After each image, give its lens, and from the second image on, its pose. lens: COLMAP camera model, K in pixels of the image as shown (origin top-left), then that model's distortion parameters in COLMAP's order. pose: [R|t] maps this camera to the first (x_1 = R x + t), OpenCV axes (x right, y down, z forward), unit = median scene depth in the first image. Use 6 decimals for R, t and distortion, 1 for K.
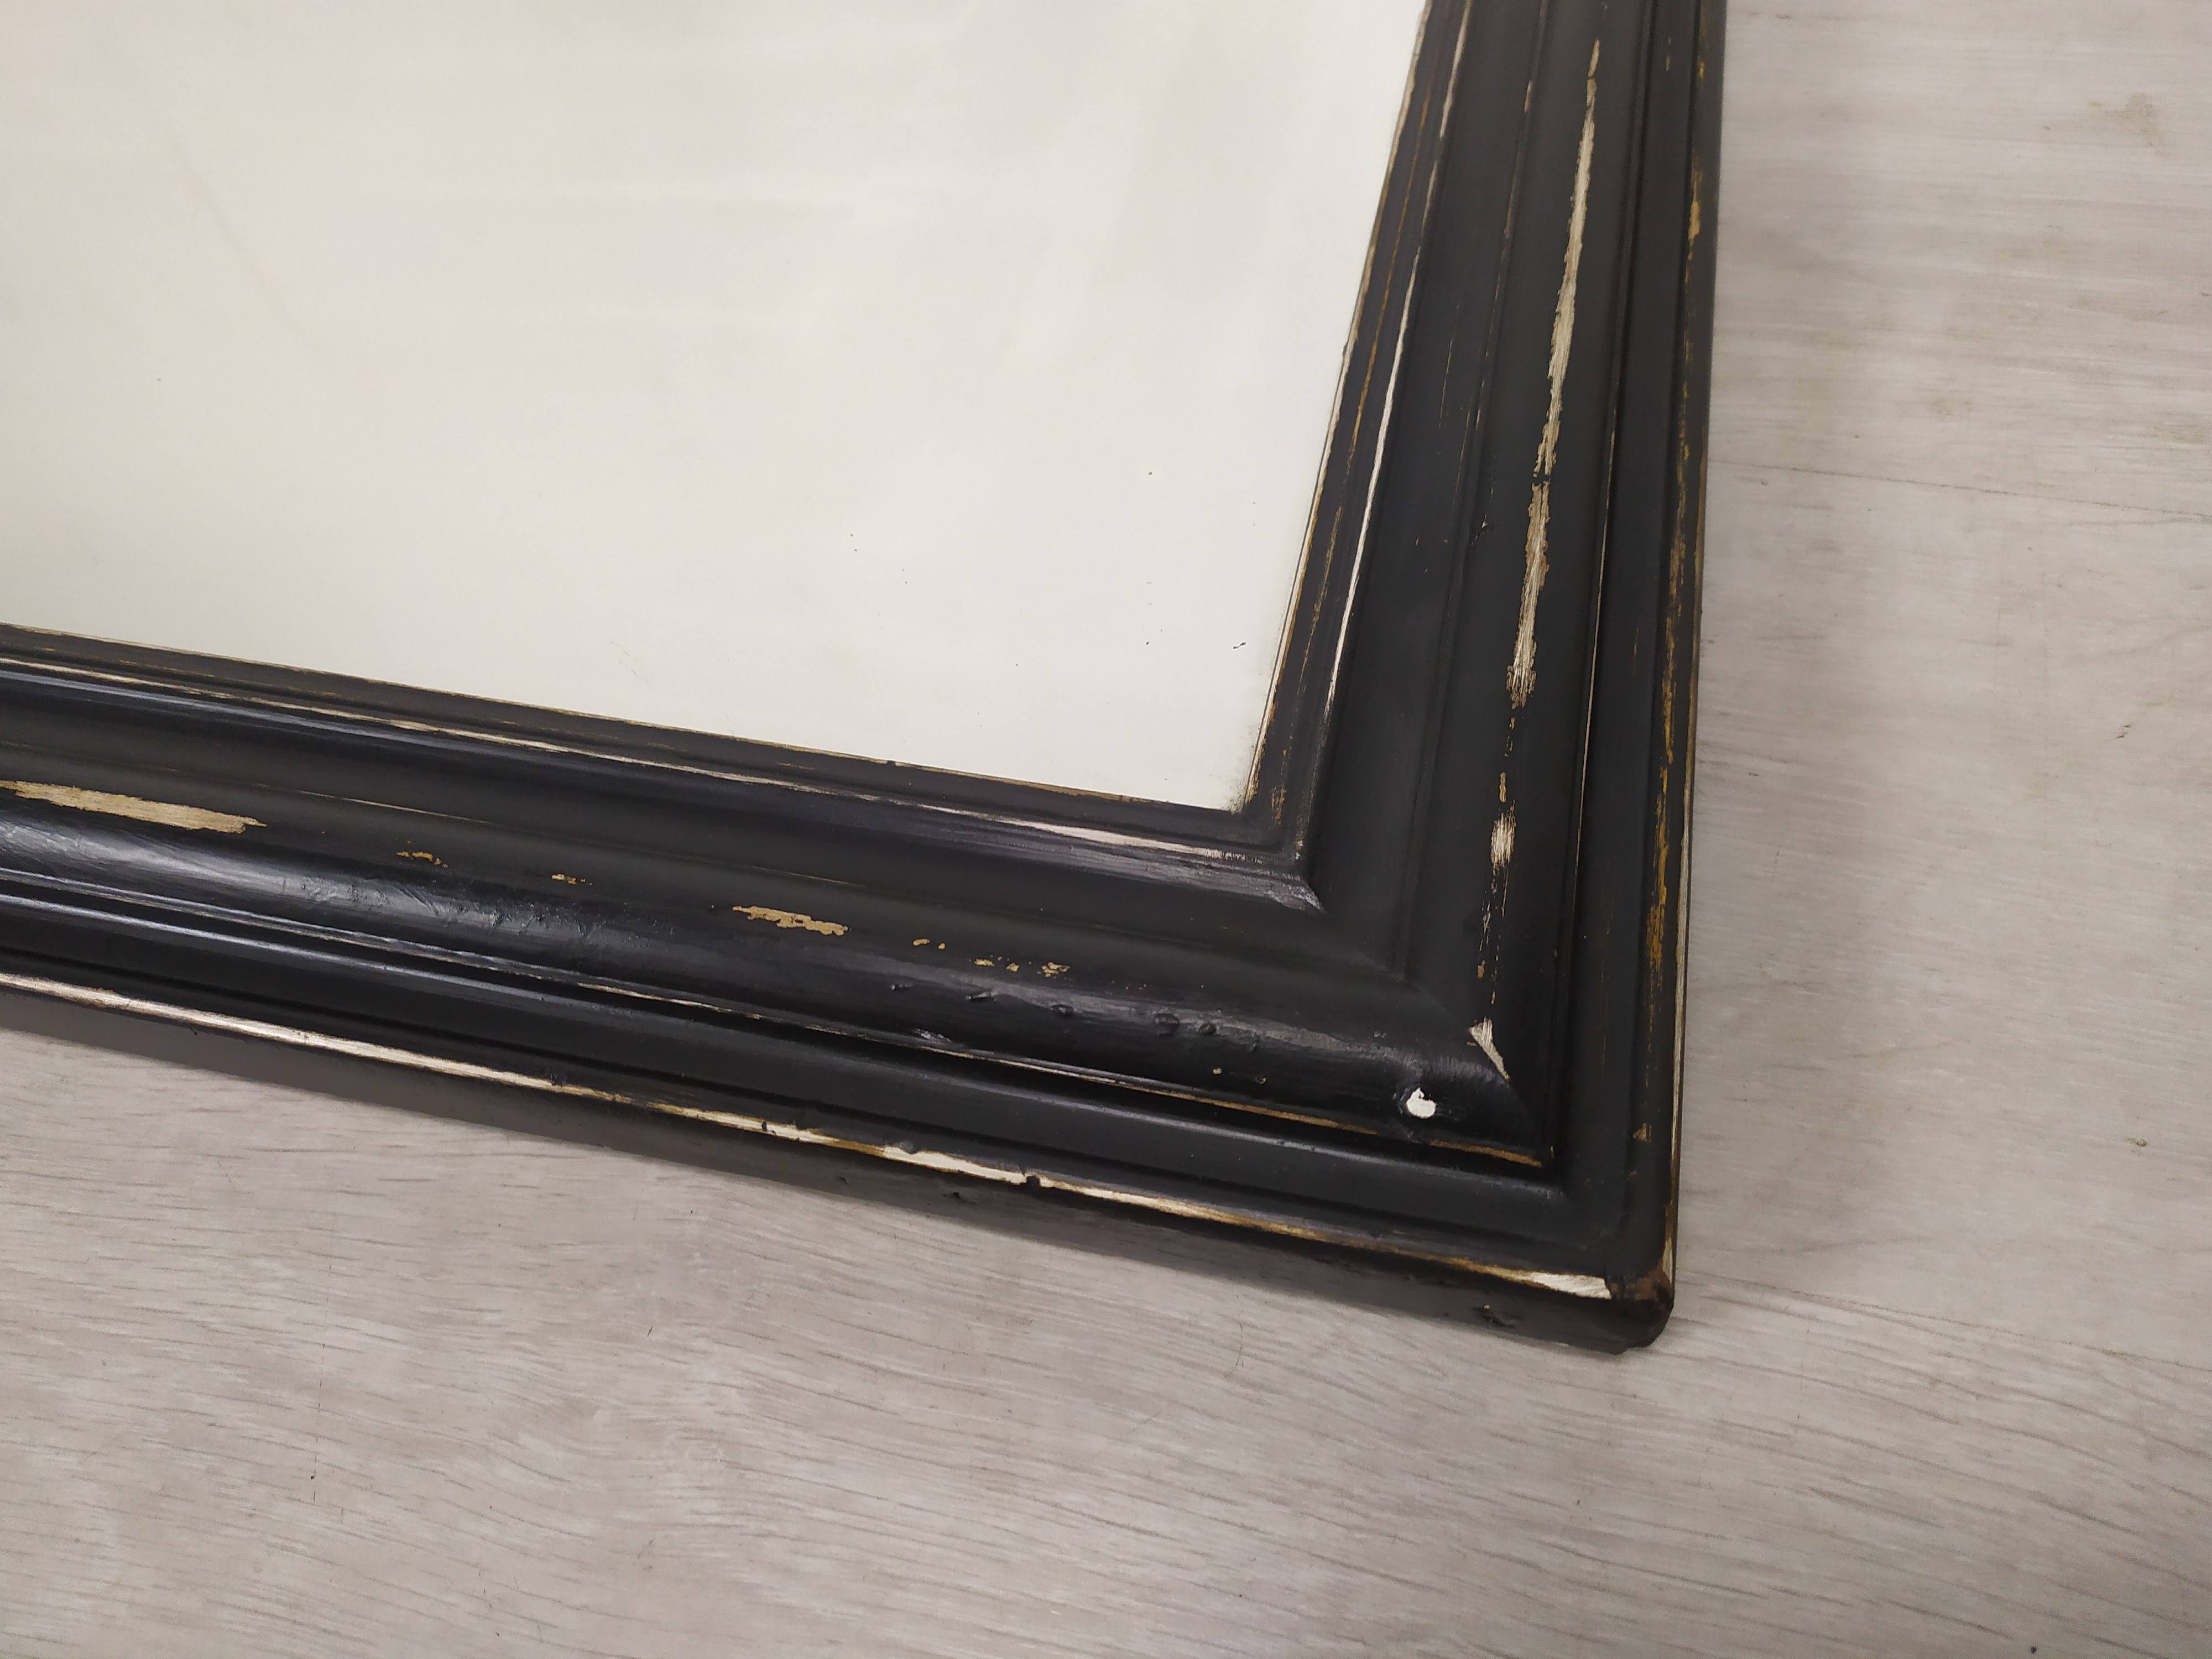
lens RADIAL K [[1679.9, 0, 1103.8], [0, 1679.9, 852.8], [0, 0, 1]] dist [0.043349, -0.053952]
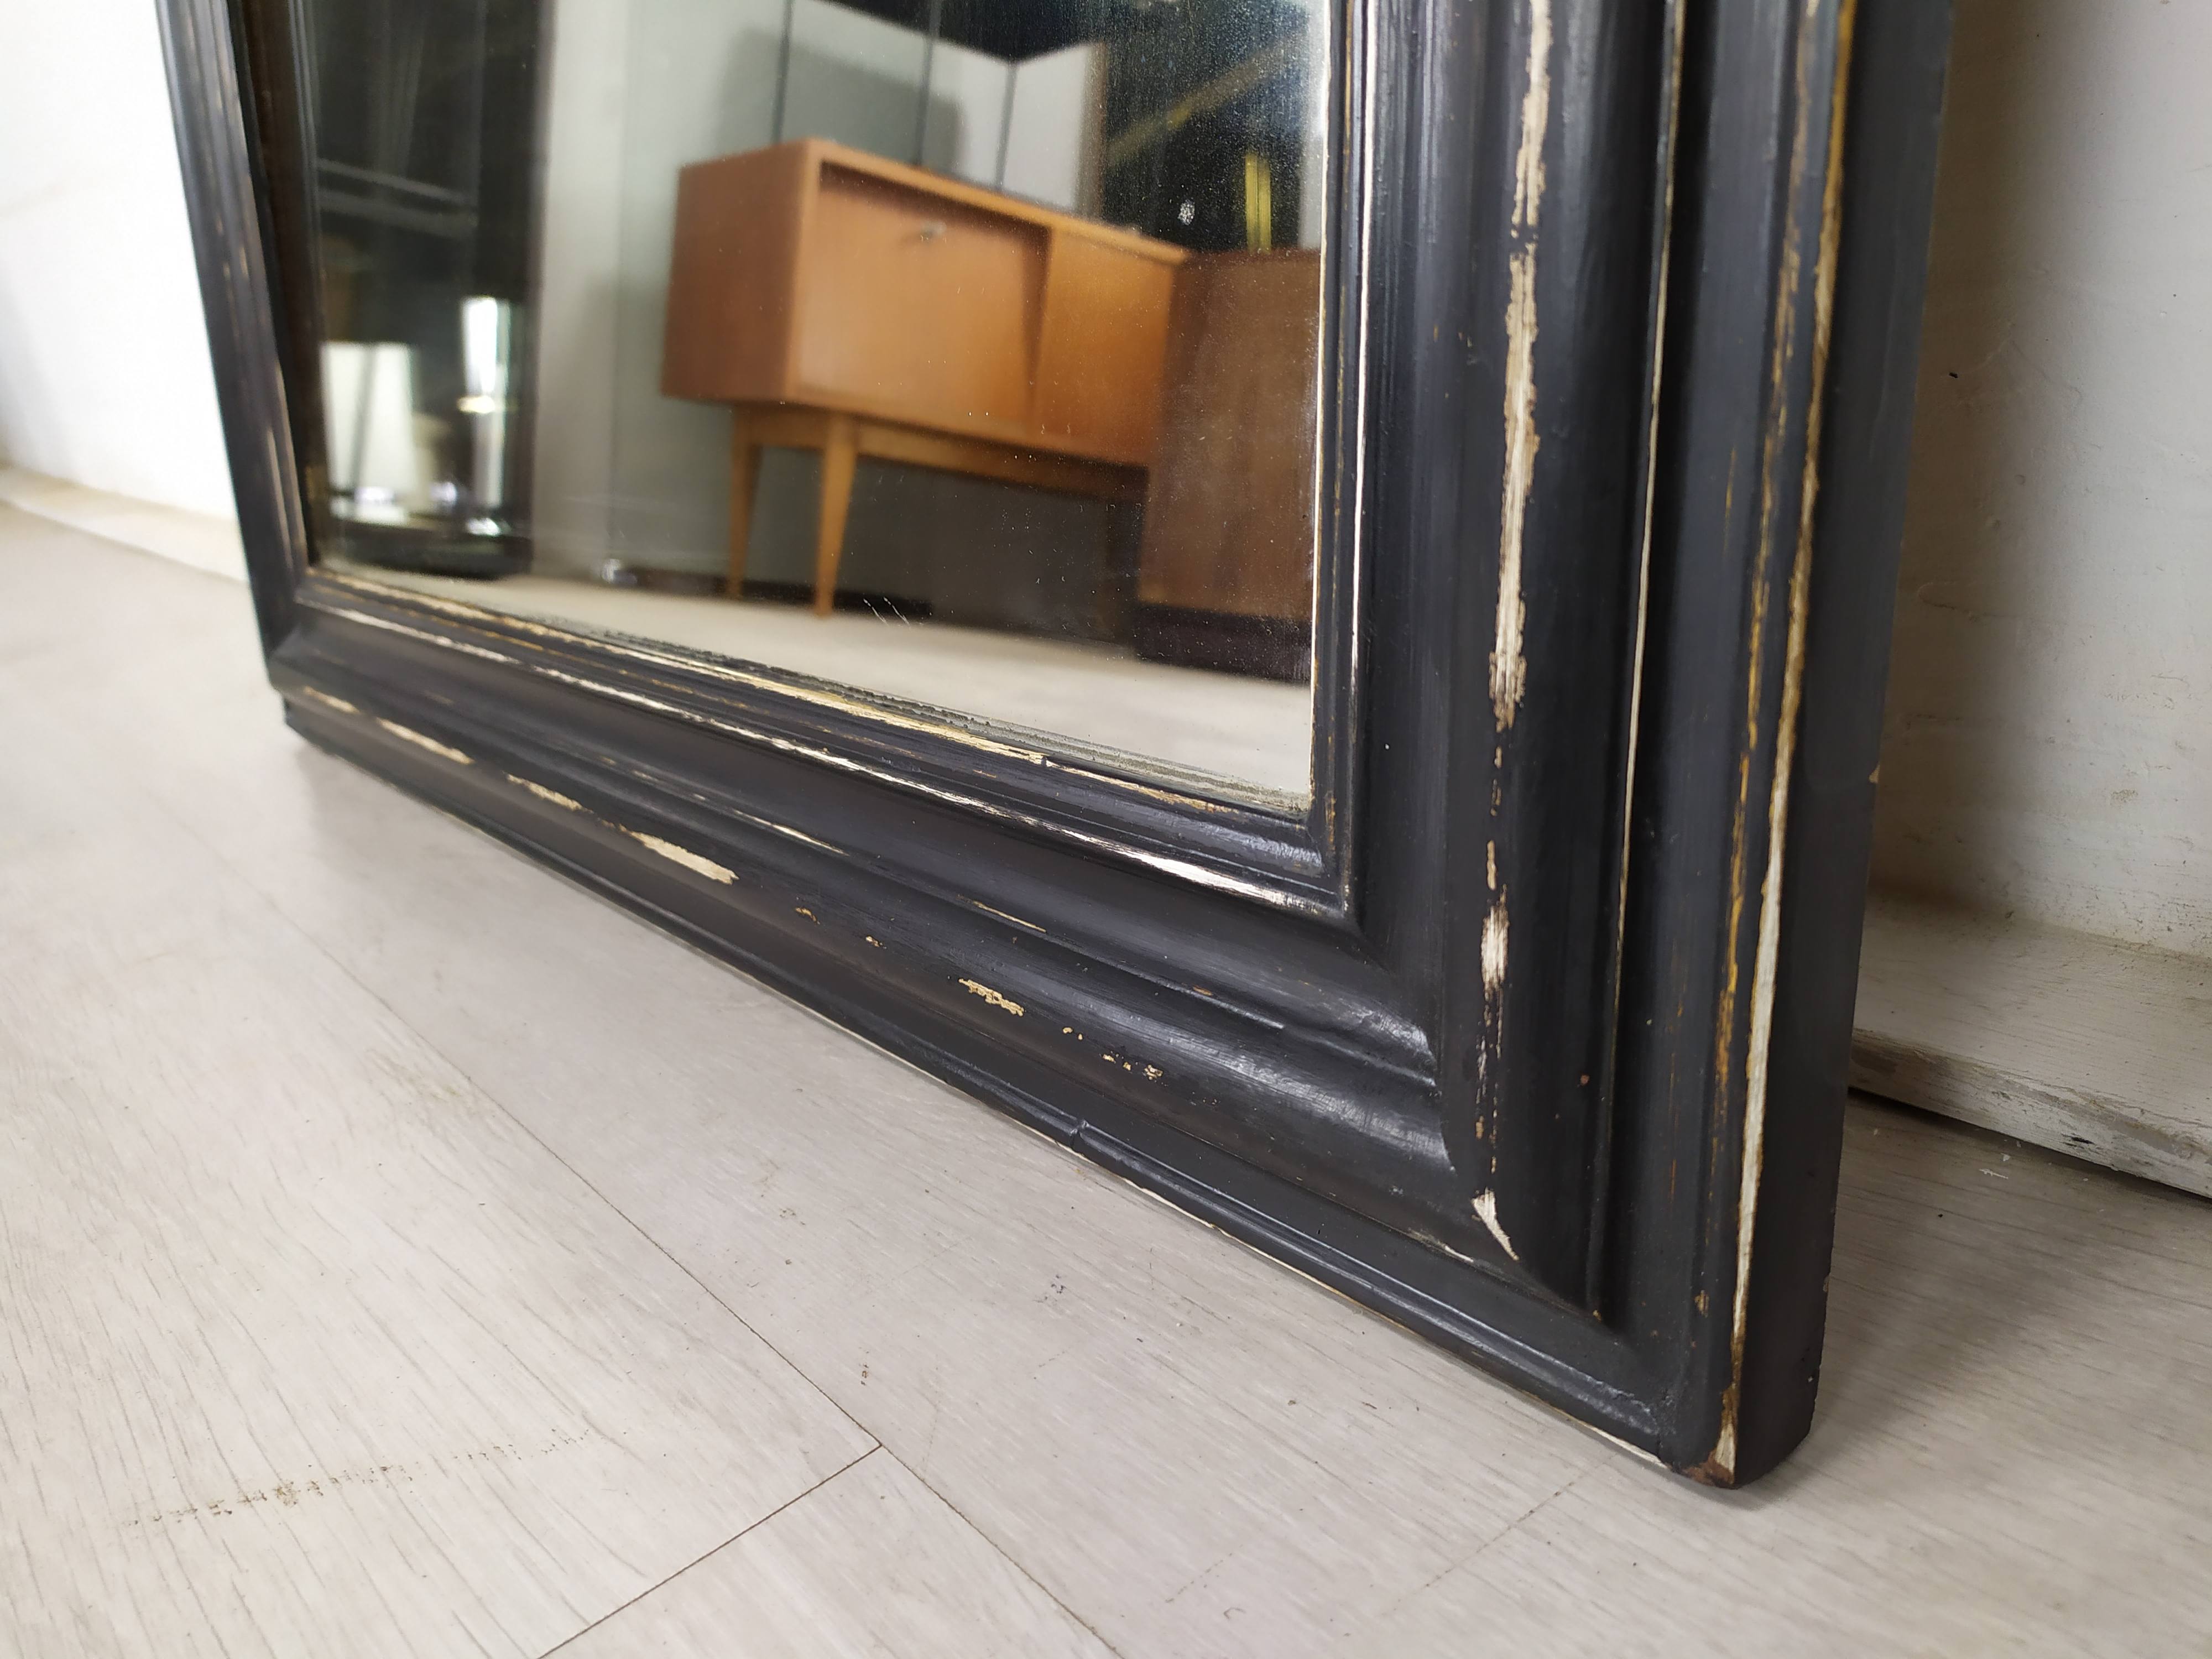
lens RADIAL K [[1679.9, 0, 1098.0], [0, 1679.9, 843.8], [0, 0, 1]] dist [0.043349, -0.053952]
pose [[0.663904, -0.045982, -0.746402, 0.685143], [0.545158, 0.712978, 0.440981, -0.476571], [0.511892, -0.699677, 0.498417, 0.536094]]
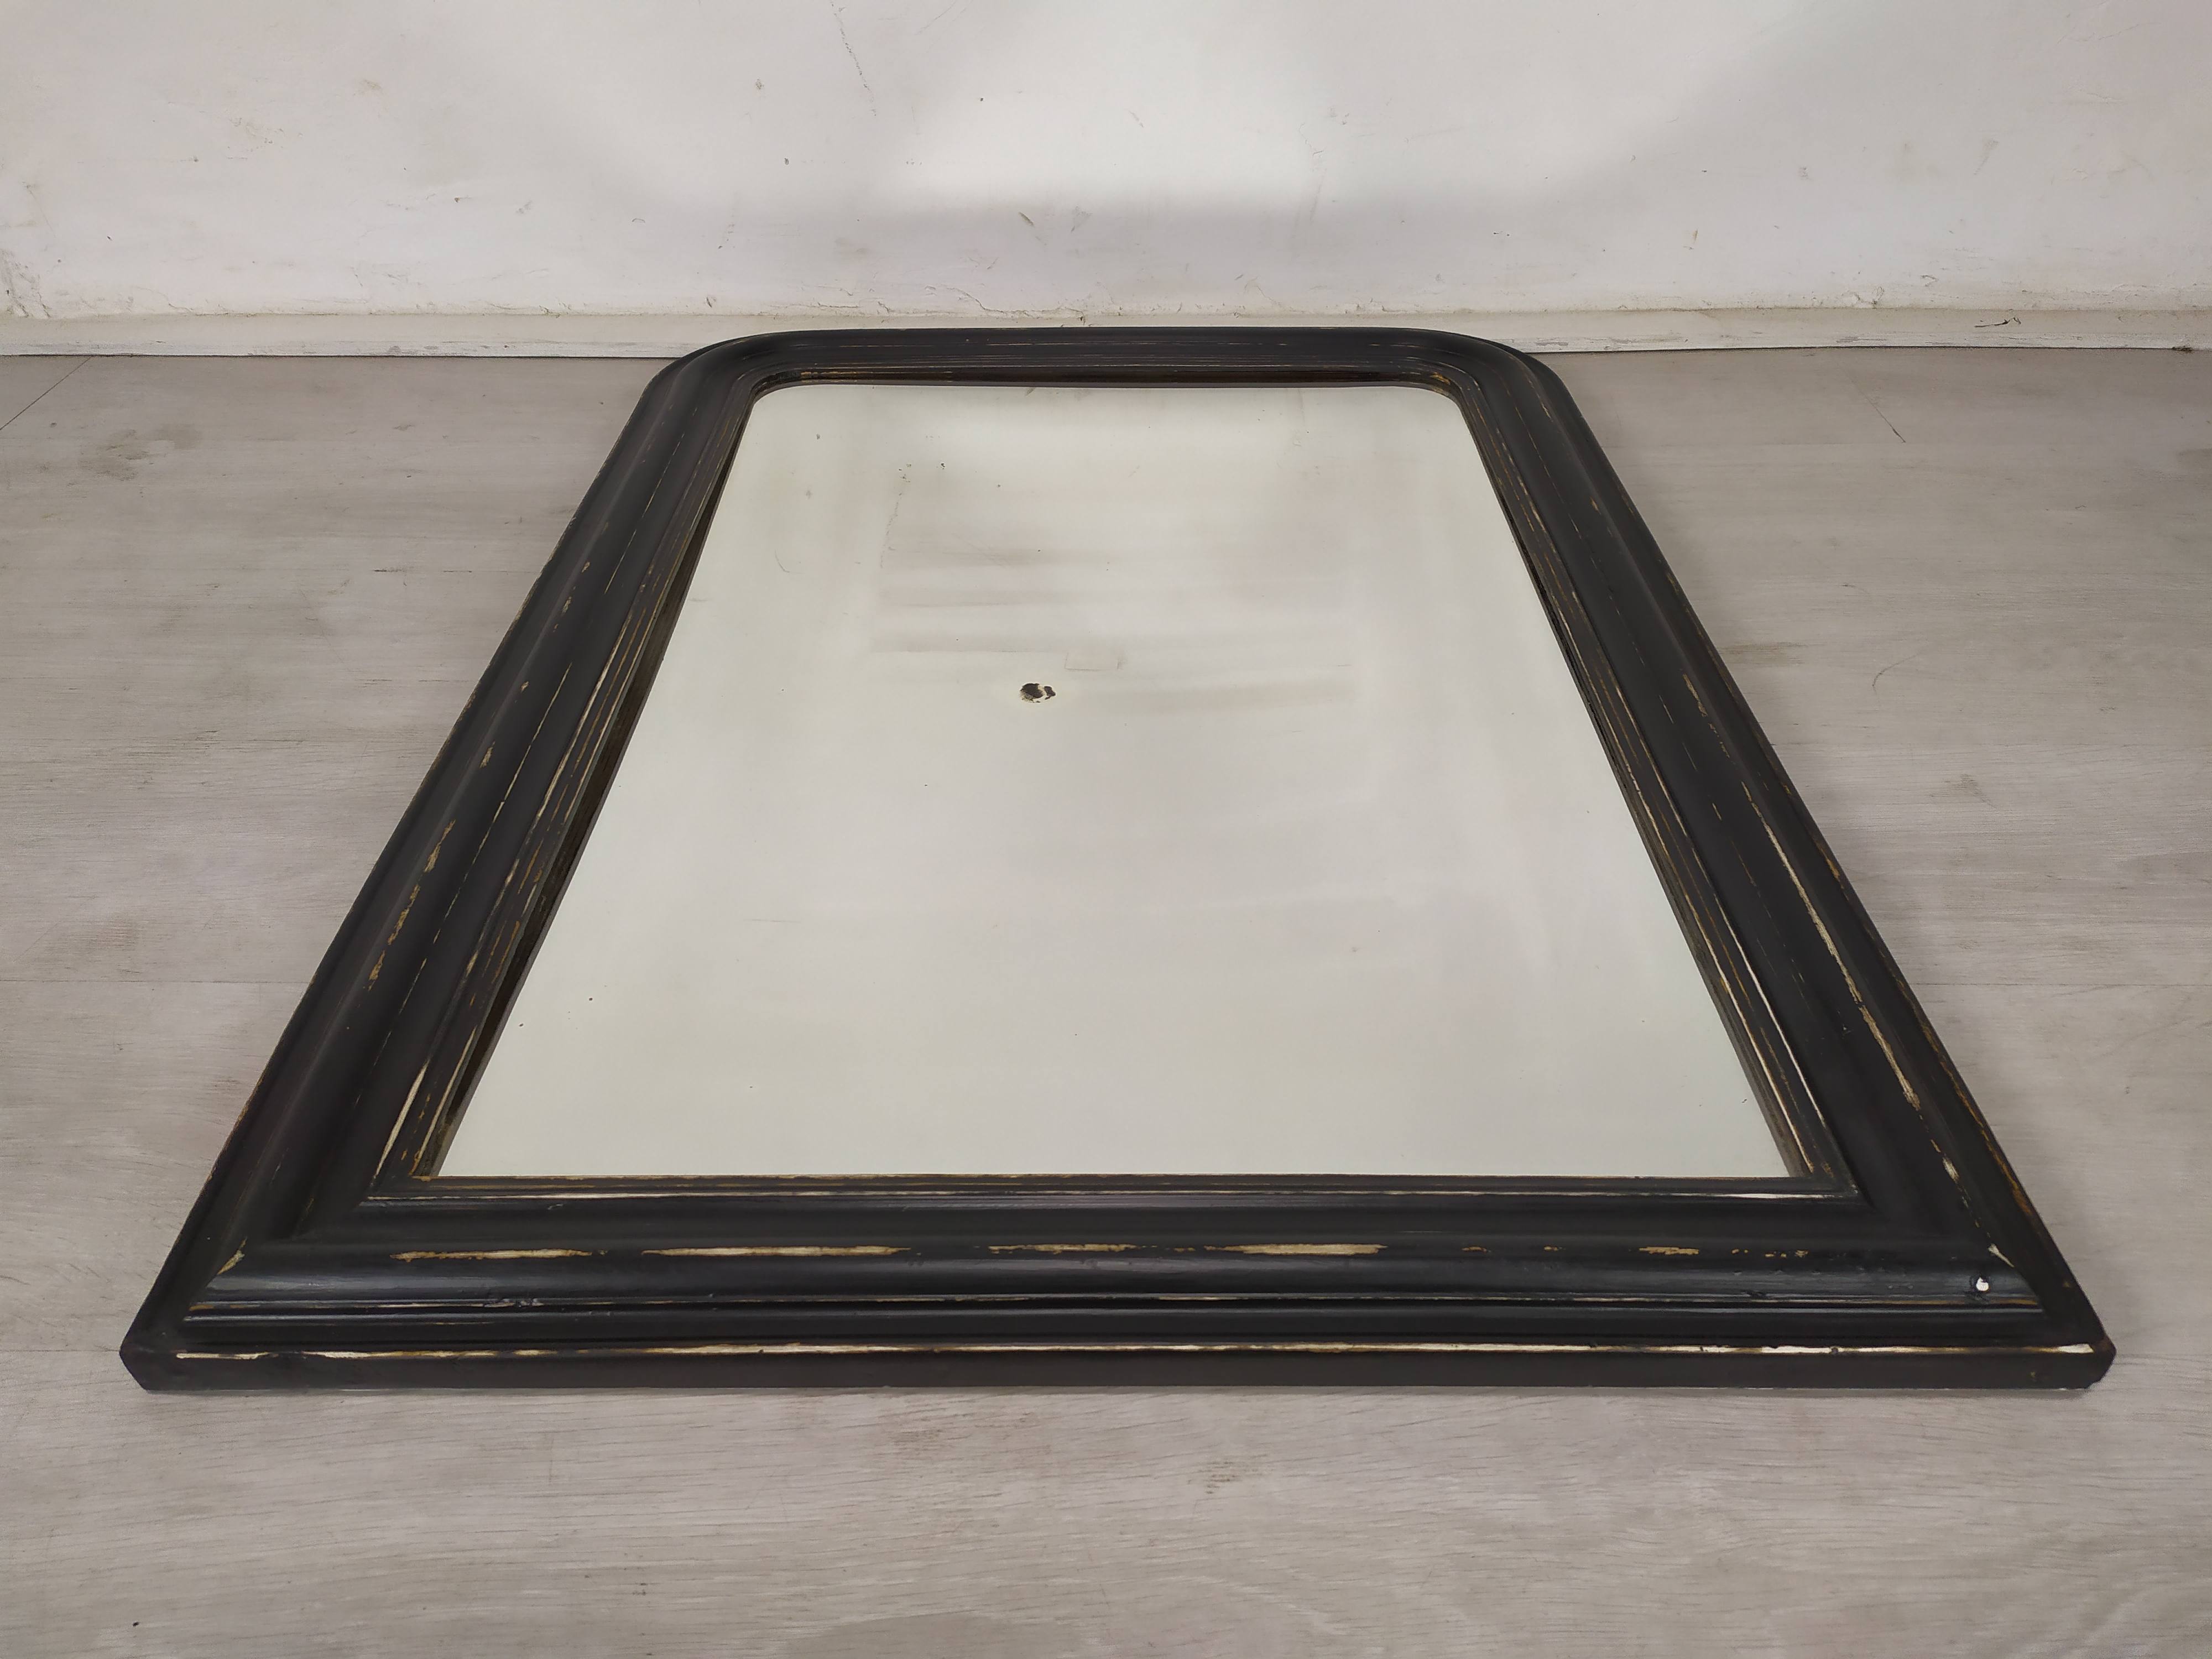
lens RADIAL K [[1679.9, 0, 1109.6], [0, 1679.9, 832.8], [0, 0, 1]] dist [0.043349, -0.053952]
pose [[0.969442, -0.088940, 0.228629, -1.273609], [0.154645, 0.945030, -0.288103, 0.045008], [-0.190437, 0.314656, 0.929906, -0.975251]]
